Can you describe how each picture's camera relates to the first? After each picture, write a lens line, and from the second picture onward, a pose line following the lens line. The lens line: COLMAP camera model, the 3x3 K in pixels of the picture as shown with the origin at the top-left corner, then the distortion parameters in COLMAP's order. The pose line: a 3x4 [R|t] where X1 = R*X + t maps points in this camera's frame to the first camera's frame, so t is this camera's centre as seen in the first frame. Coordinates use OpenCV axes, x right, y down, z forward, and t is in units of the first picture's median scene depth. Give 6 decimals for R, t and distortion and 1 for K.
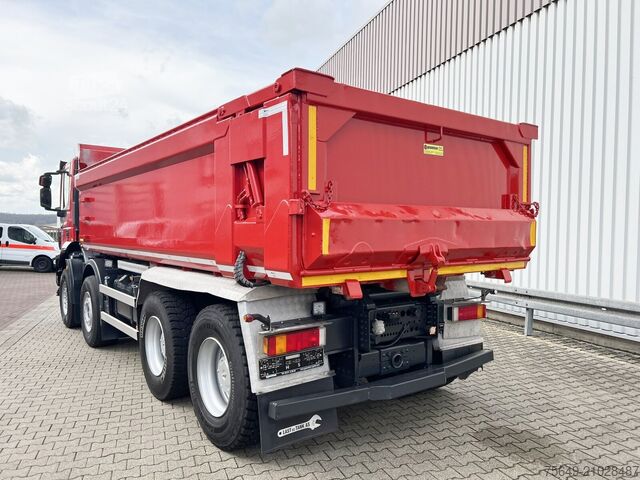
lens RADIAL K [[485.3, 0, 320.0], [0, 485.3, 240.0], [0, 0, 1]] dist [0.017149, 0.002942]
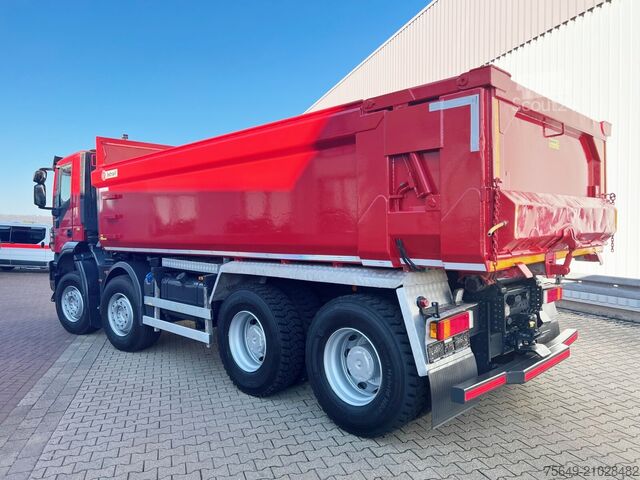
lens RADIAL K [[484.6, 0, 322.4], [0, 484.6, 228.6], [0, 0, 1]] dist [0.026588, -0.001379]
pose [[0.986460, -0.018411, 0.162966, -0.450172], [0.021914, 0.999565, -0.019721, 0.014481], [-0.162532, 0.023025, 0.986435, 0.011749]]
